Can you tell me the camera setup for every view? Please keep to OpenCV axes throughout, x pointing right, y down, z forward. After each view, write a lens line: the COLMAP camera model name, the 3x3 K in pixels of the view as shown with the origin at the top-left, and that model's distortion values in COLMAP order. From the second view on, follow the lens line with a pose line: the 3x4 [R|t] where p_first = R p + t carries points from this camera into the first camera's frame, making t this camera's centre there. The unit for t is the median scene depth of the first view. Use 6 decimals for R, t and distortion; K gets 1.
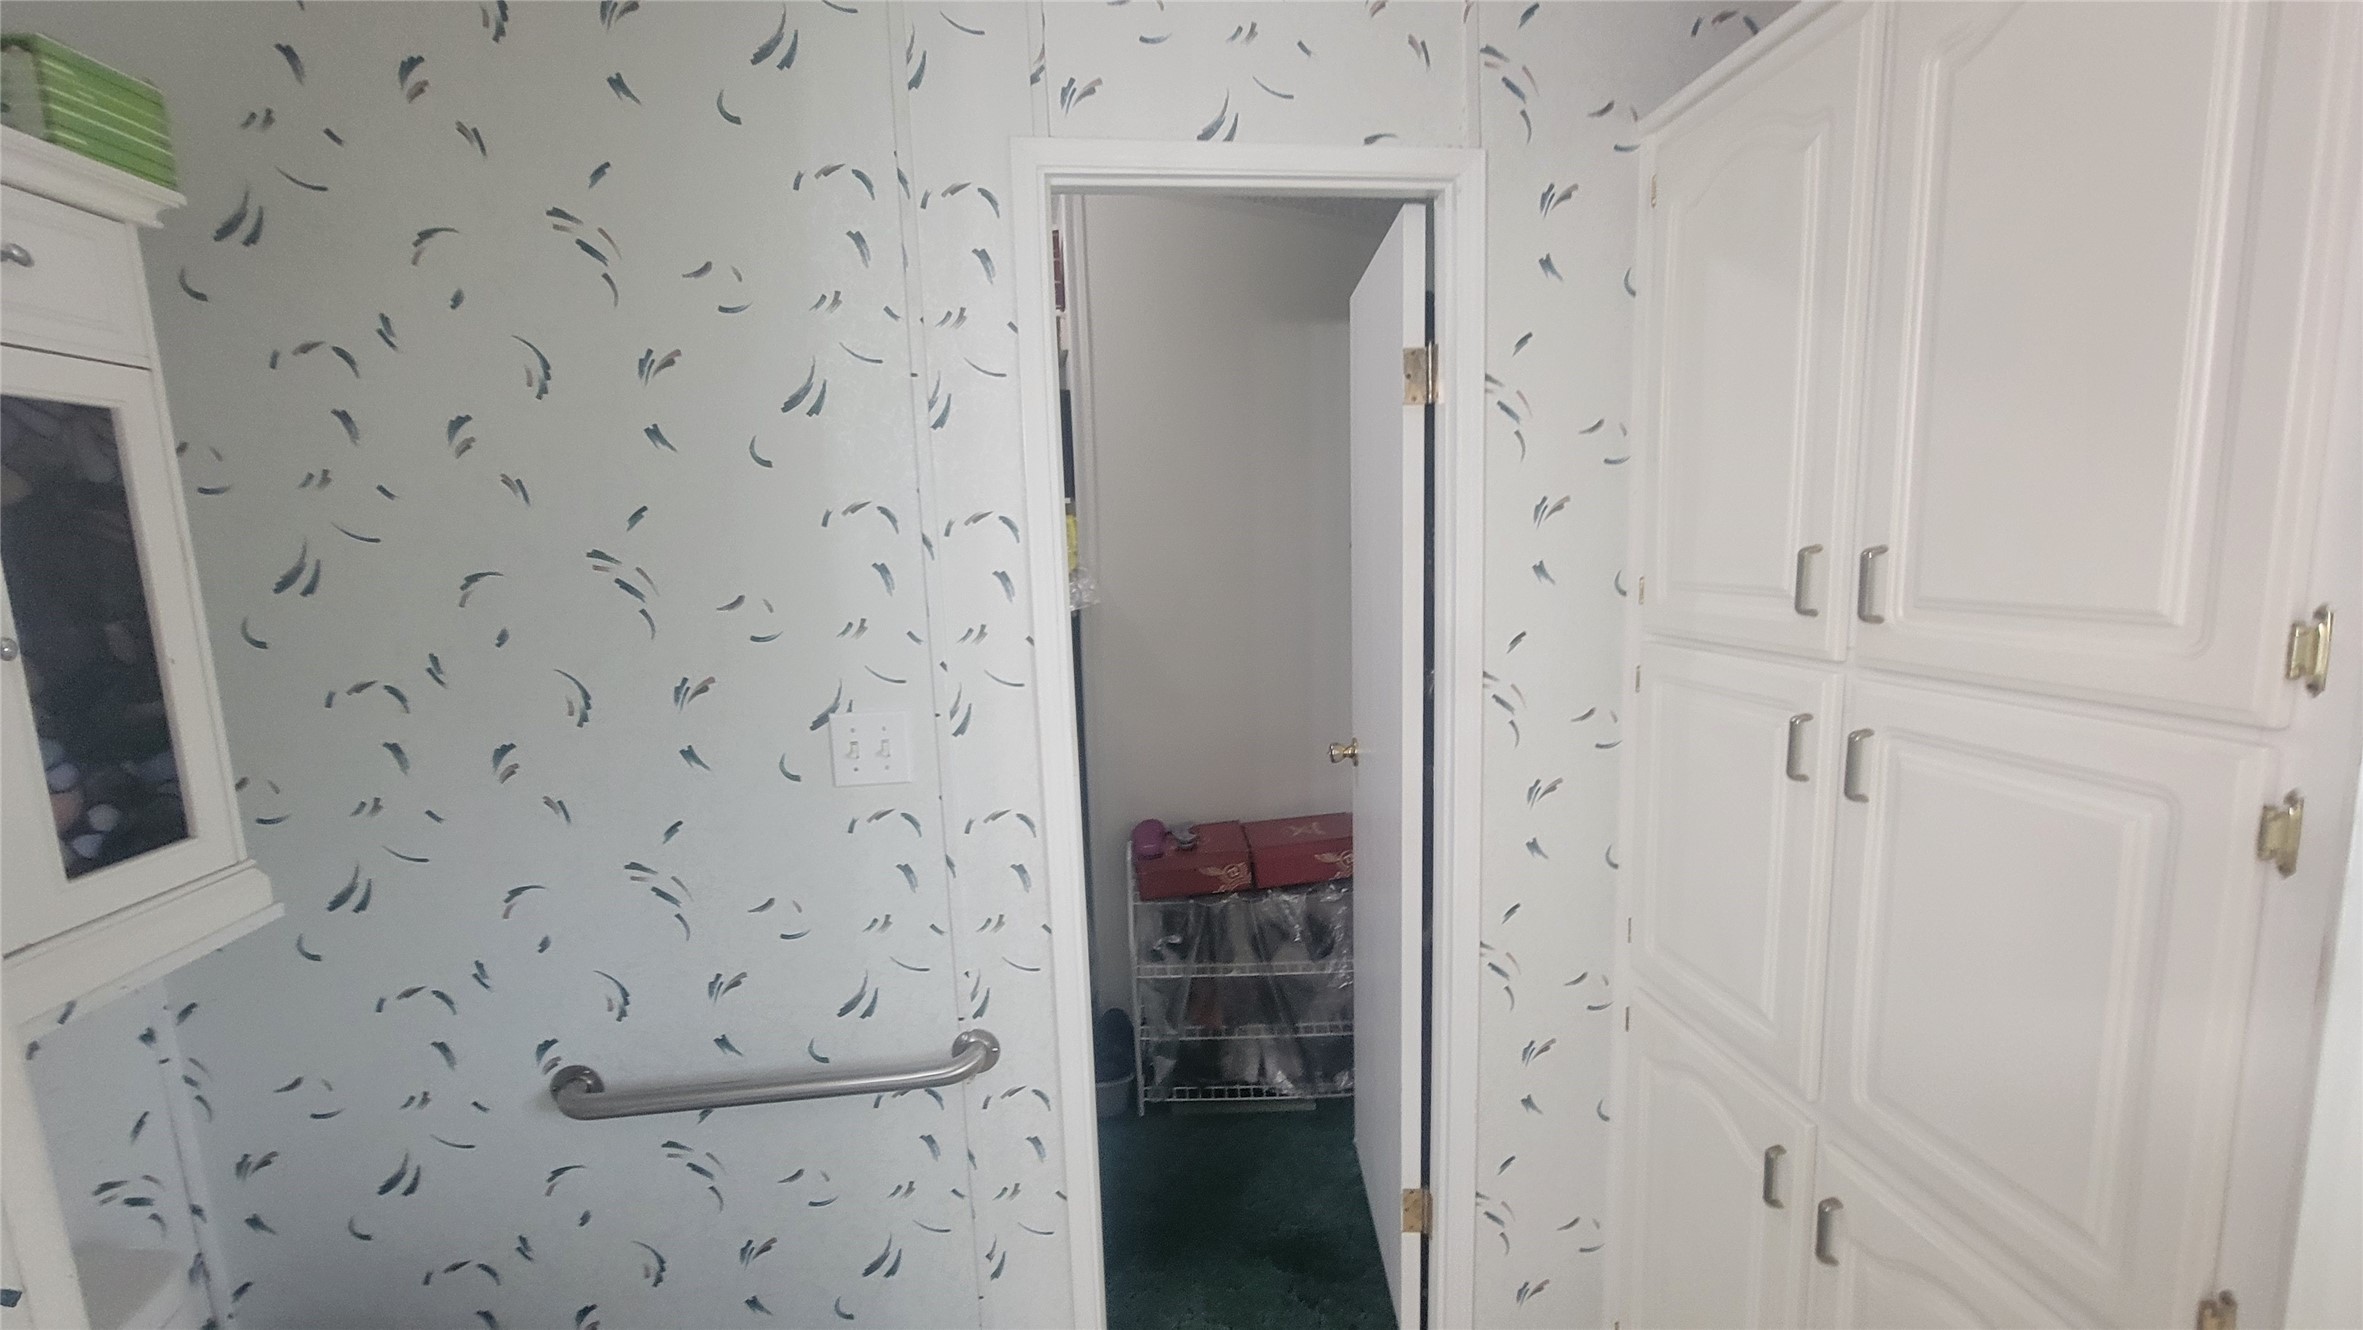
lens RADIAL K [[977.1, 0, 1167.2], [0, 977.1, 673.2], [0, 0, 1]] dist [0.000407, -0.000567]
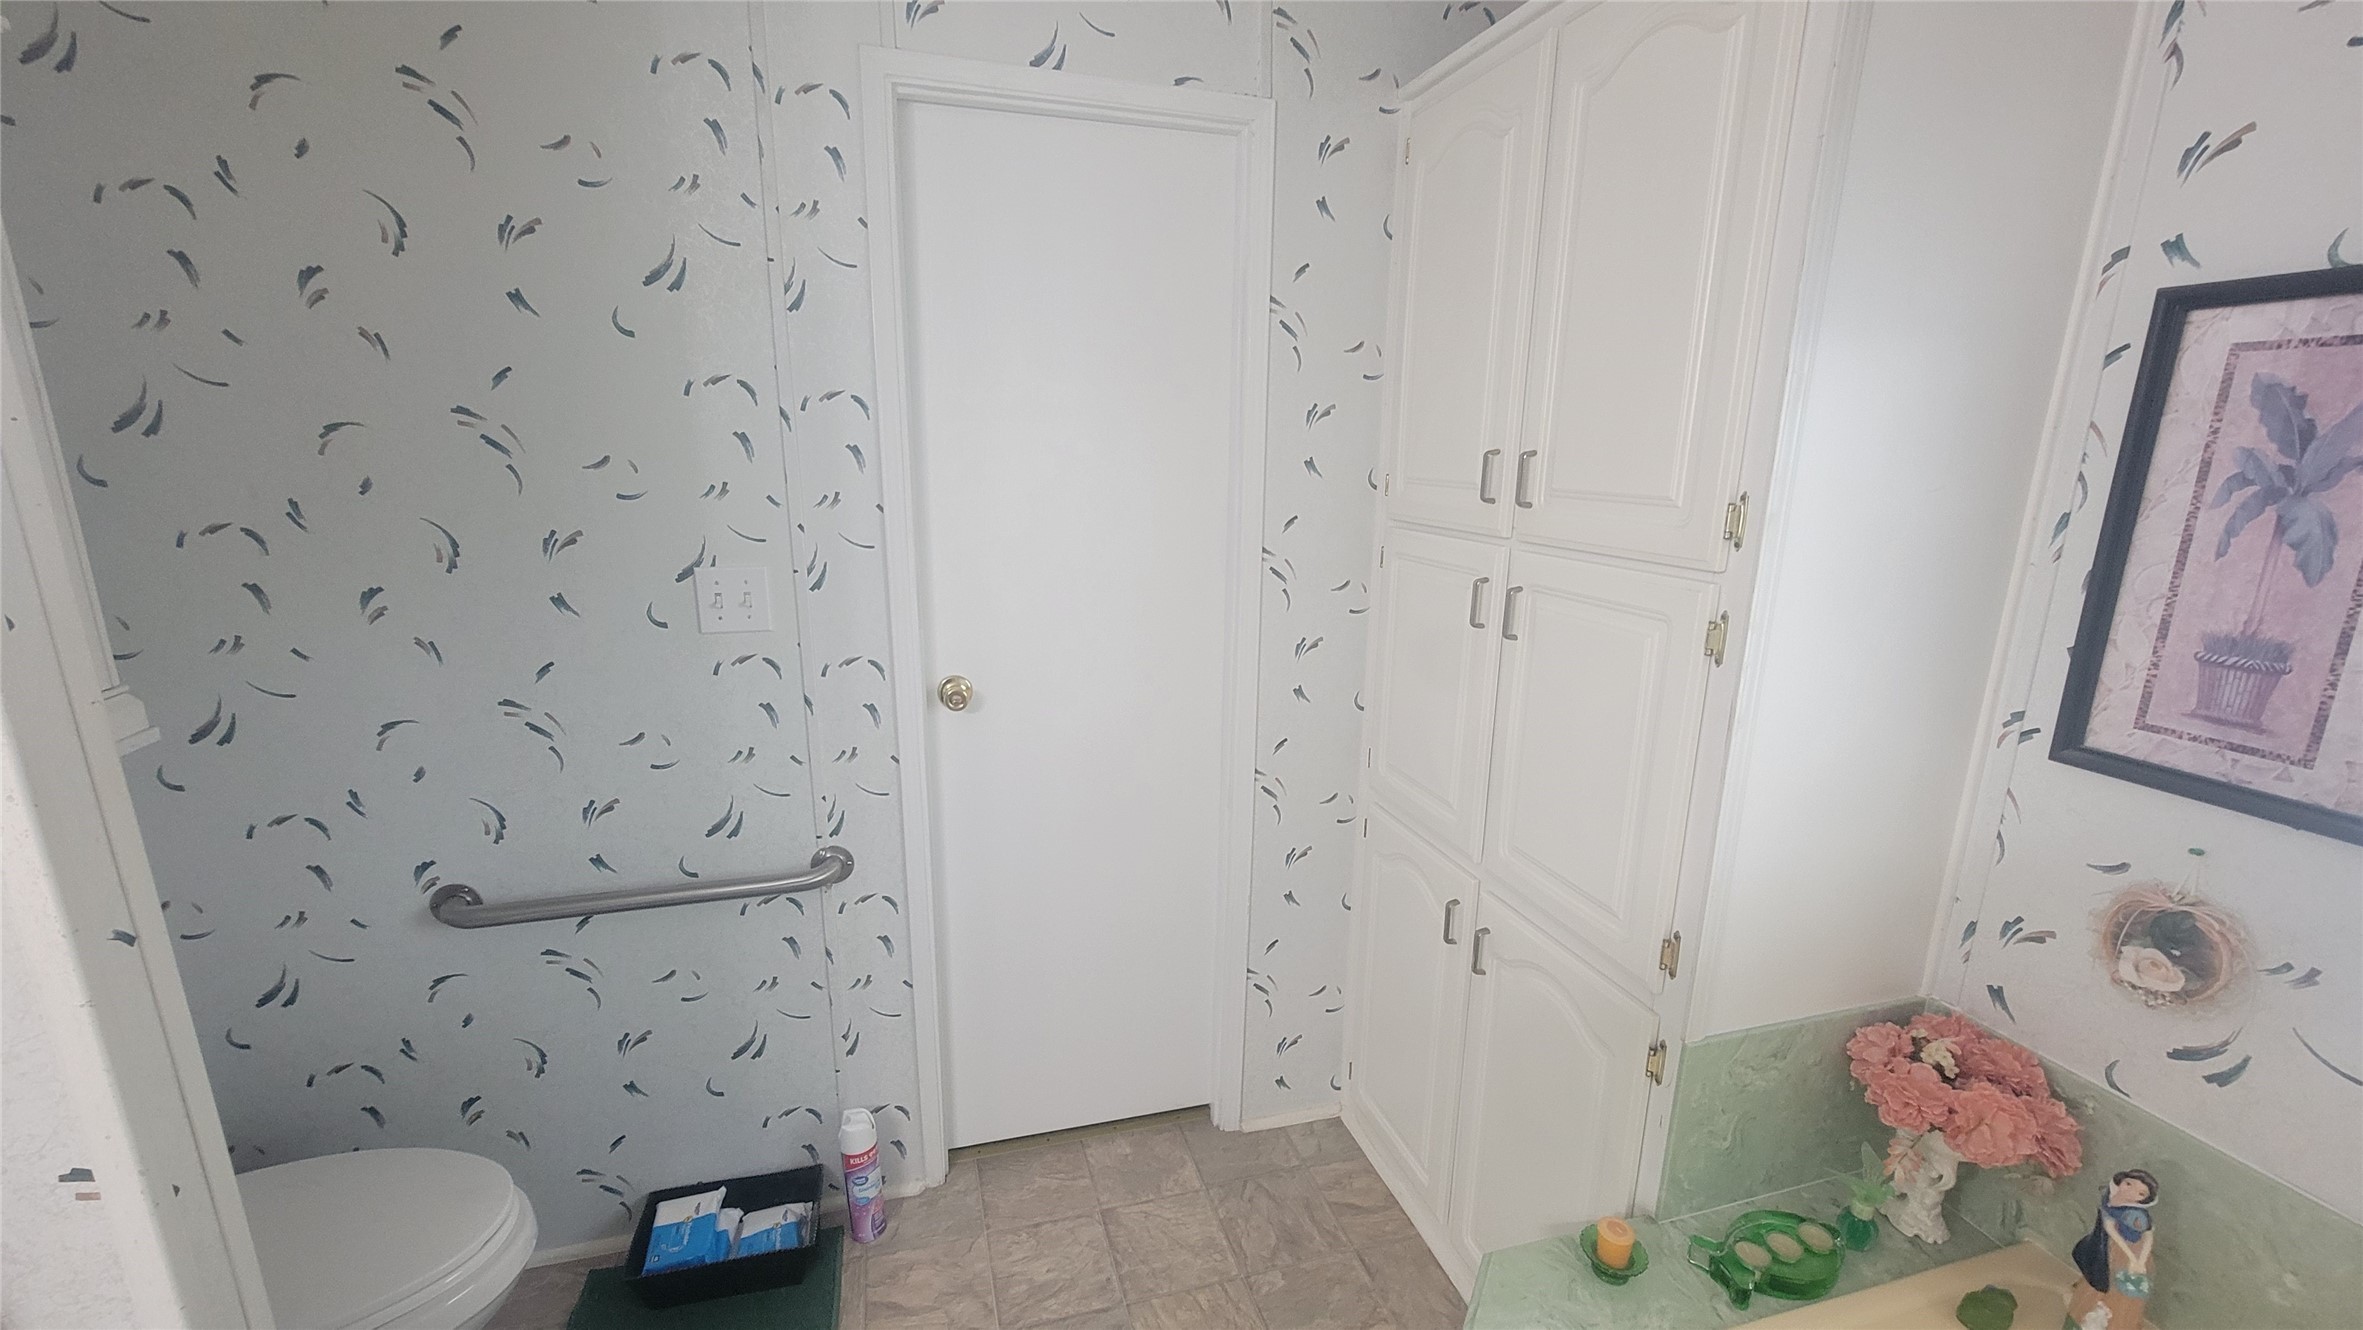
lens RADIAL K [[961.9, 0, 1165.7], [0, 961.9, 675.0], [0, 0, 1]] dist [0.001615, 0.000986]
pose [[0.984368, 0.003567, 0.176089, -0.007933], [-0.021661, 0.994657, 0.100940, 0.041504], [-0.174788, -0.103176, 0.979185, -0.188415]]
